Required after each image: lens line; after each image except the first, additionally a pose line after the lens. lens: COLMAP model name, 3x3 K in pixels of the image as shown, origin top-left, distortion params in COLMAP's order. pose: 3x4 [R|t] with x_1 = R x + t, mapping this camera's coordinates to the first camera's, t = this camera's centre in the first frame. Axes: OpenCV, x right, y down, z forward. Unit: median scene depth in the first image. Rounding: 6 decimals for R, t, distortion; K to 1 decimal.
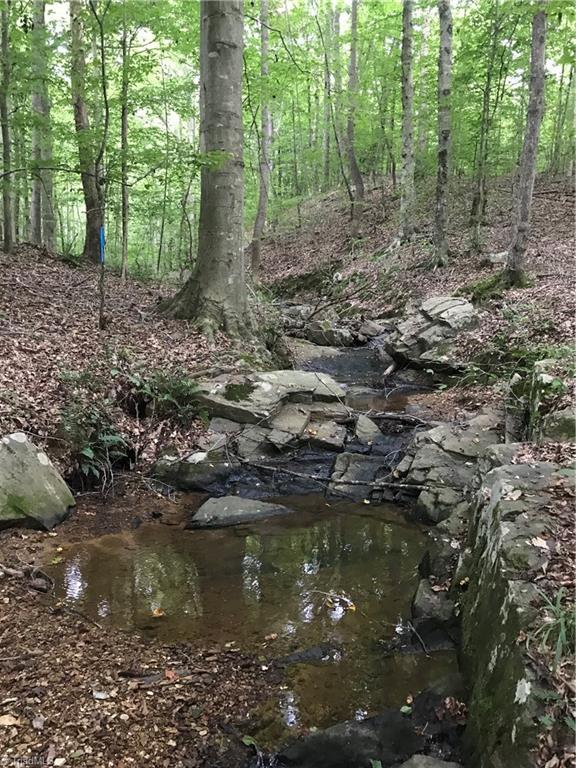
lens RADIAL K [[655.3, 0, 288.0], [0, 655.3, 384.0], [0, 0, 1]] dist [-0.002603, -0.002498]
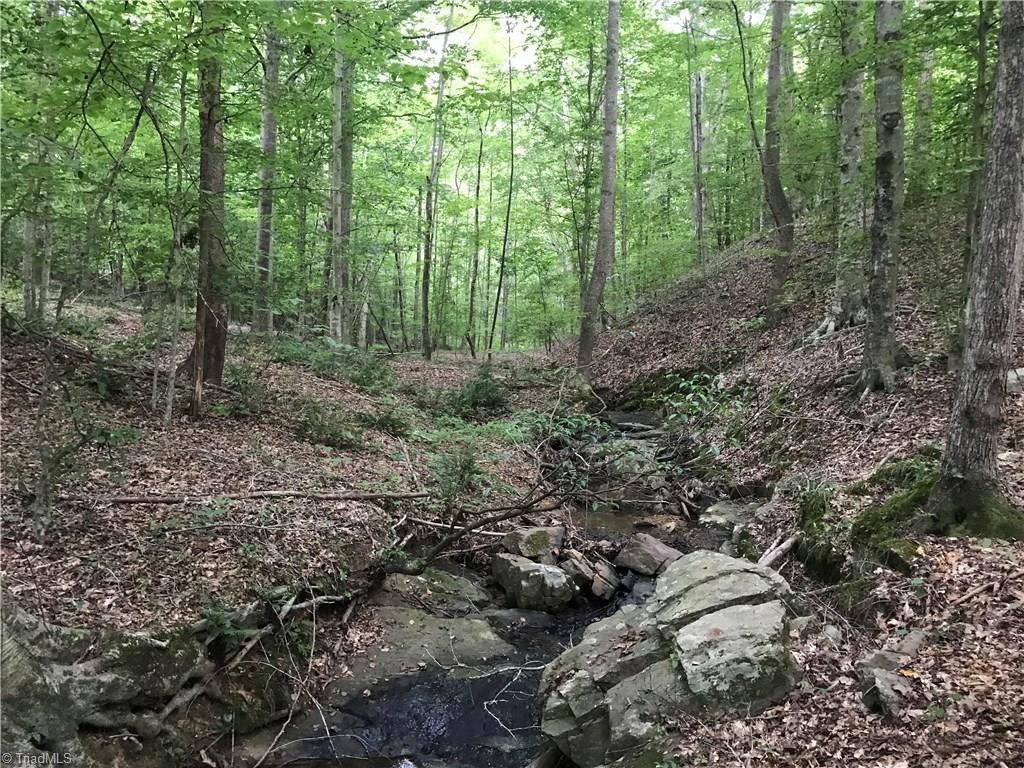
lens RADIAL K [[873.8, 0, 512.0], [0, 873.8, 384.0], [0, 0, 1]] dist [-0.002603, -0.002498]
pose [[0.957261, 0.031691, -0.287483, 0.126923], [-0.061501, 0.993551, -0.095259, -0.084357], [0.282610, 0.108869, 0.953037, 0.251159]]
